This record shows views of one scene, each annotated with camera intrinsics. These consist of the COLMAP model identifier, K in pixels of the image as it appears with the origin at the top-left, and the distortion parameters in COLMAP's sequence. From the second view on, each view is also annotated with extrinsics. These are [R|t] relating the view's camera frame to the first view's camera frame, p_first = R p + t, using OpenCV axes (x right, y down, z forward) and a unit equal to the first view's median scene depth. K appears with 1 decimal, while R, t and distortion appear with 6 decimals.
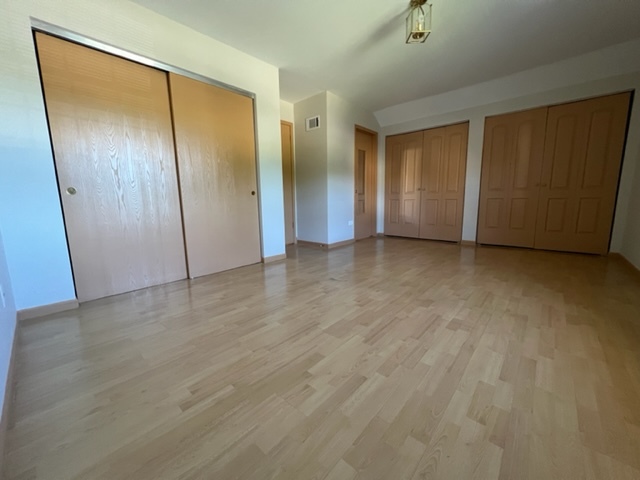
lens RADIAL K [[258.3, 0, 318.6], [0, 258.3, 238.1], [0, 0, 1]] dist [-0.002343, 0.000323]
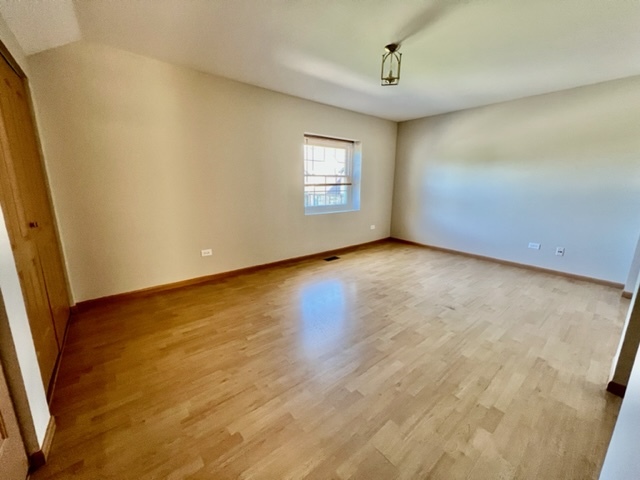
lens RADIAL K [[260.1, 0, 326.6], [0, 260.1, 239.4], [0, 0, 1]] dist [-0.001544, 0.000439]
pose [[-0.991275, -0.022496, 0.129877, 0.568314], [0.025359, 0.934372, 0.355395, -0.636923], [-0.129349, 0.355588, -0.925649, 2.648419]]
